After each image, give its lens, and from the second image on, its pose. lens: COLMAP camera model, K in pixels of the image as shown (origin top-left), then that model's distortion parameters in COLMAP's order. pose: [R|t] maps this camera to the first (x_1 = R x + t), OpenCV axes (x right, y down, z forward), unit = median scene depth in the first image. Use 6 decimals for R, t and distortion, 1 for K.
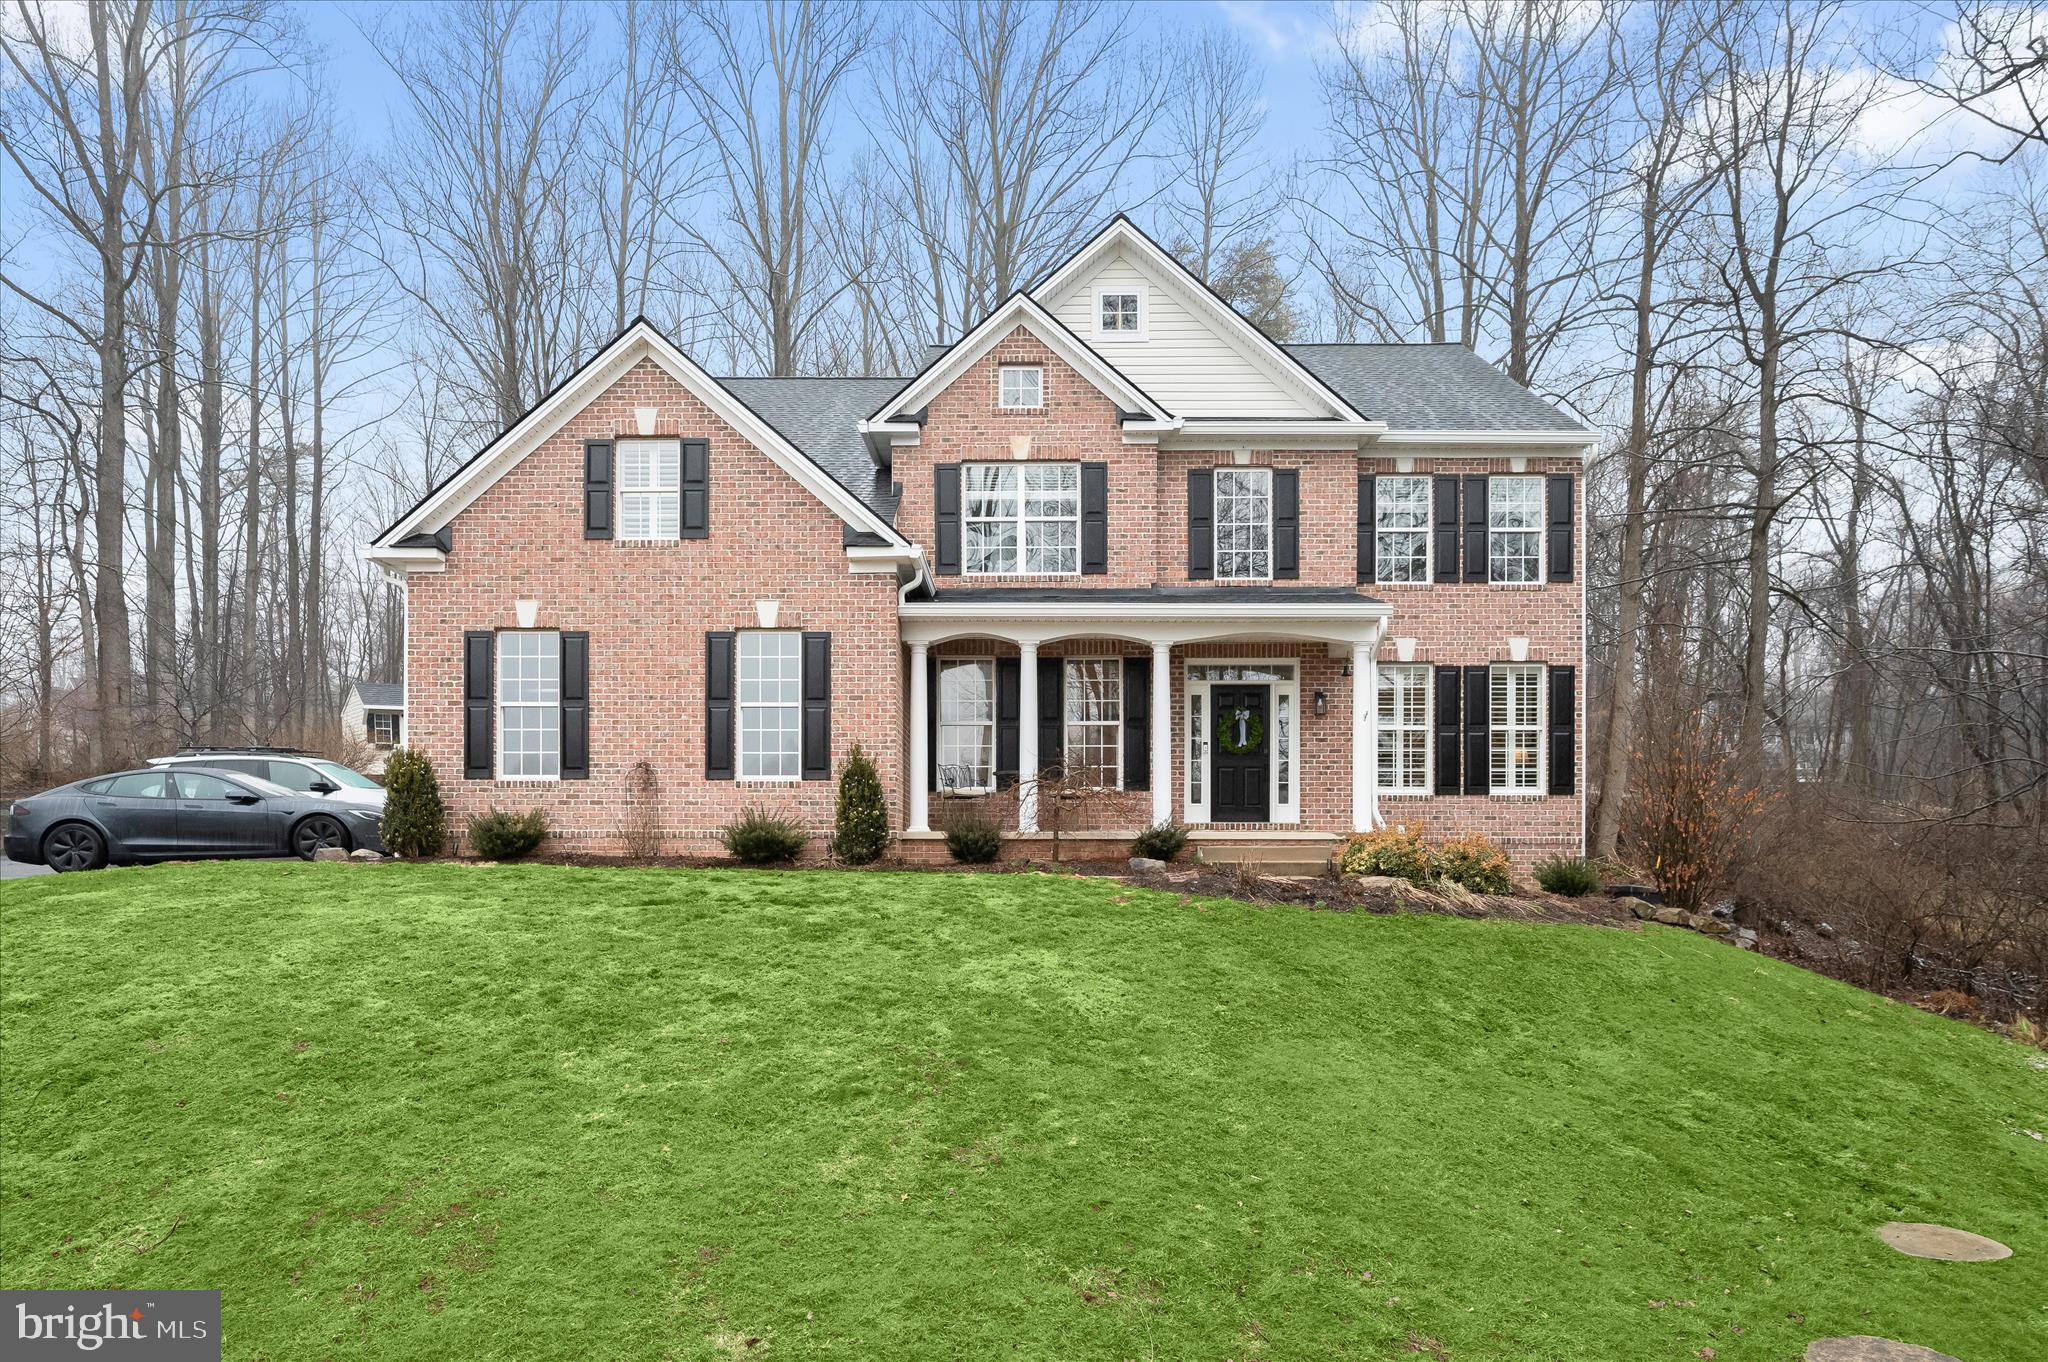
lens RADIAL K [[1211.3, 0, 1017.4], [0, 1211.3, 862.1], [0, 0, 1]] dist [-0.007936, -0.003397]
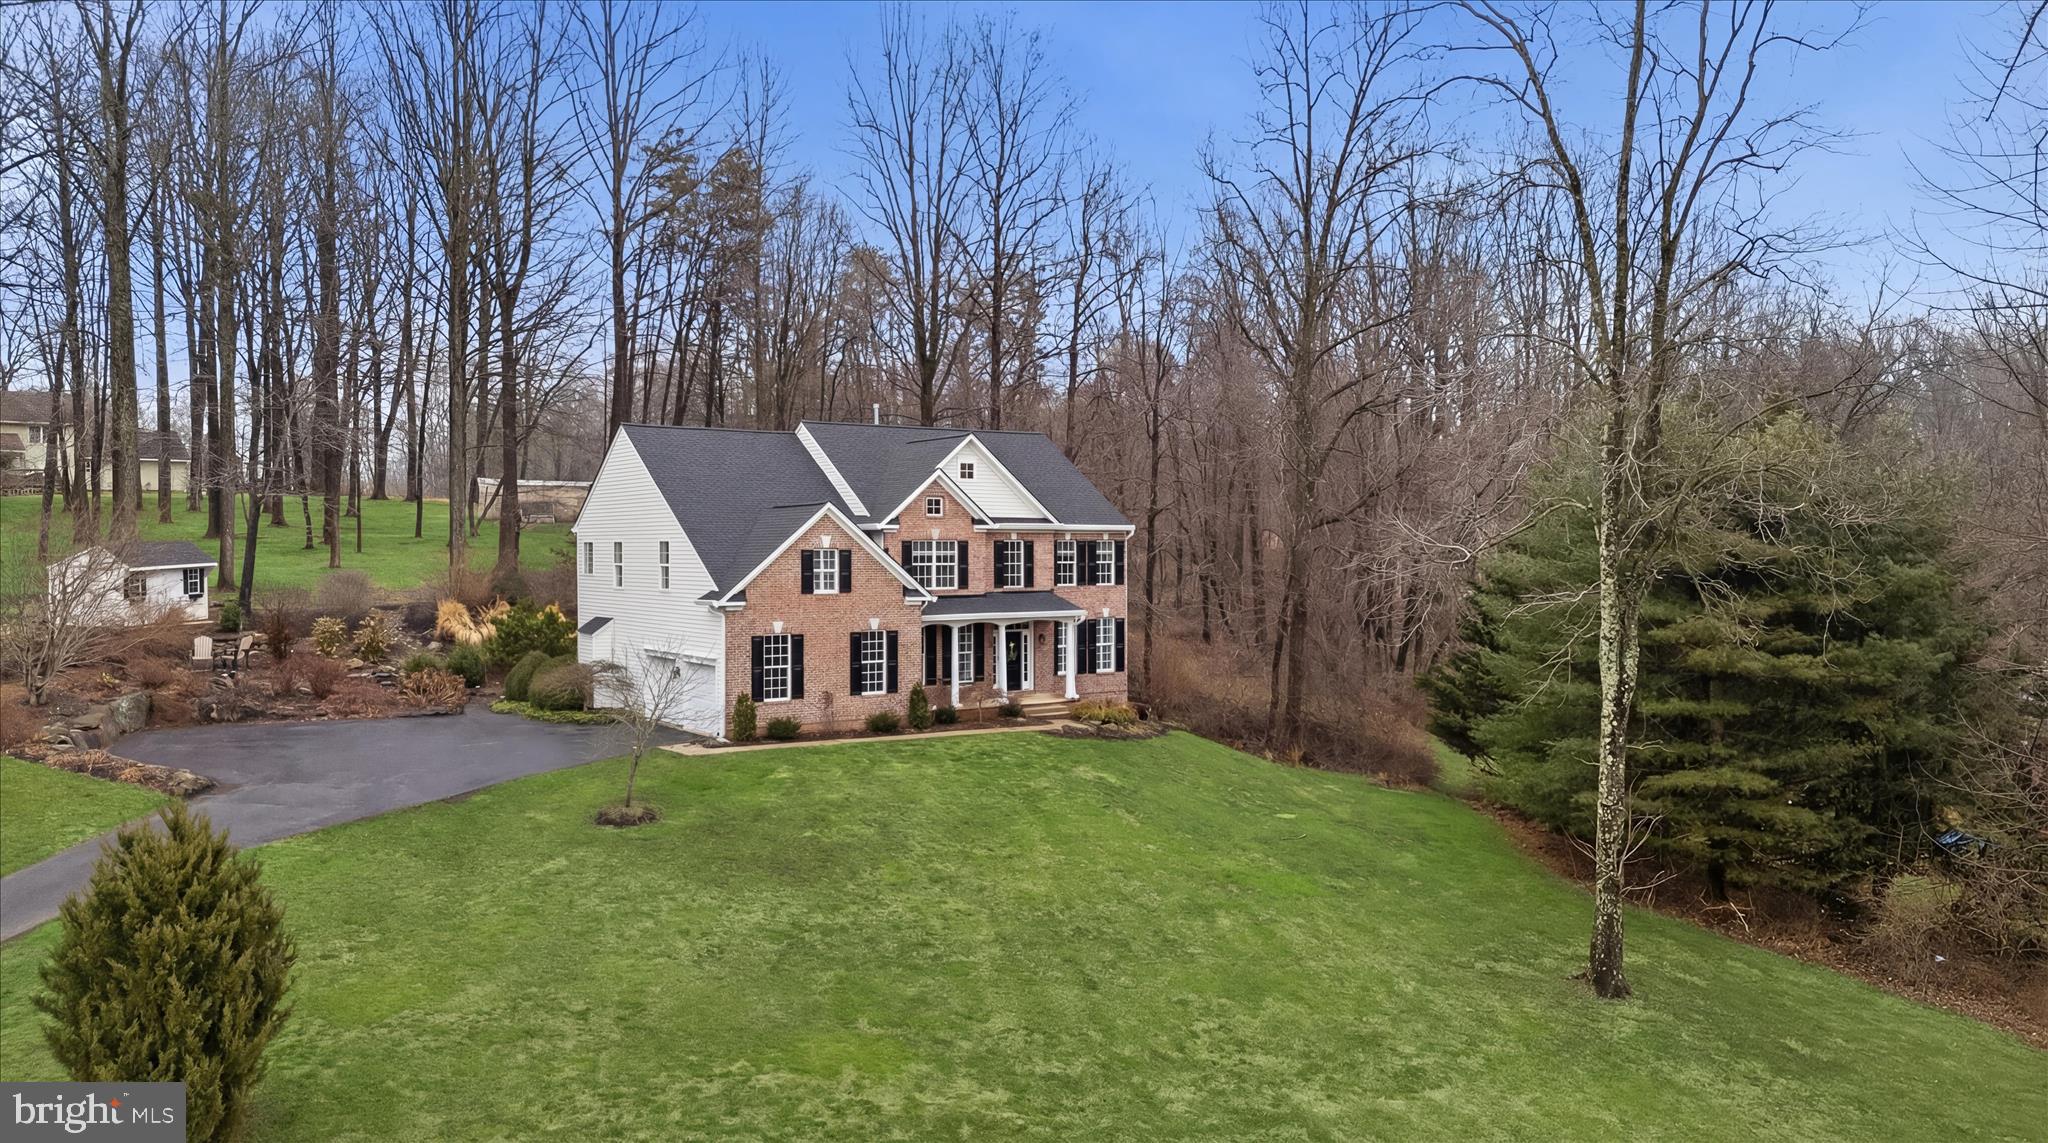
lens RADIAL K [[1533.0, 0, 1054.6], [0, 1533.0, 560.4], [0, 0, 1]] dist [0.070086, -0.001010]
pose [[0.810251, -0.012504, 0.585949, -1.491092], [0.012622, 0.999913, 0.003884, -0.300390], [-0.585946, 0.004249, 0.810339, -1.445761]]
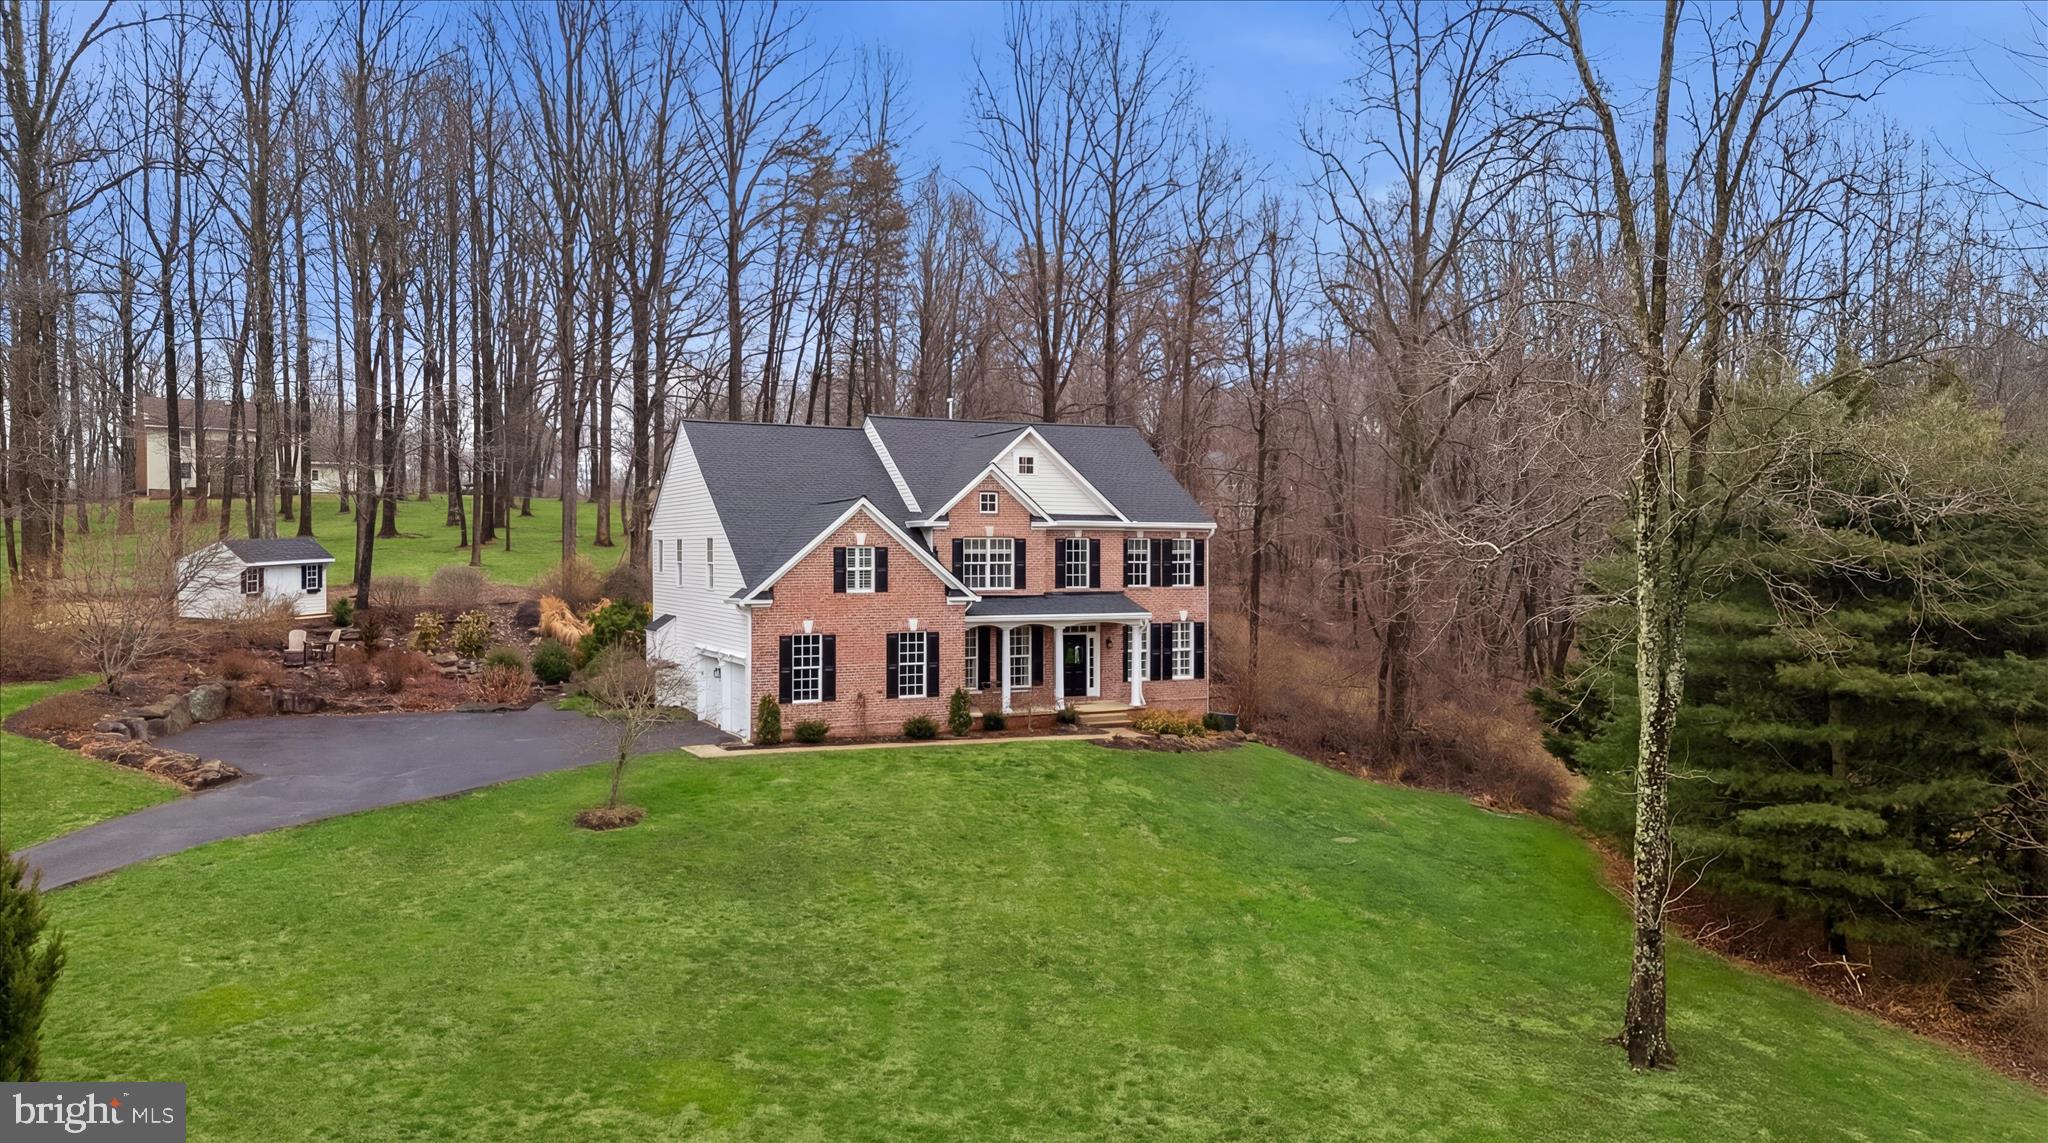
lens RADIAL K [[1533.0, 0, 1045.8], [0, 1533.0, 561.6], [0, 0, 1]] dist [0.070086, -0.001010]
pose [[0.891583, -0.007409, 0.452797, -1.144391], [0.008083, 0.999967, 0.000446, -0.288133], [-0.452786, 0.003262, 0.891613, -1.481663]]
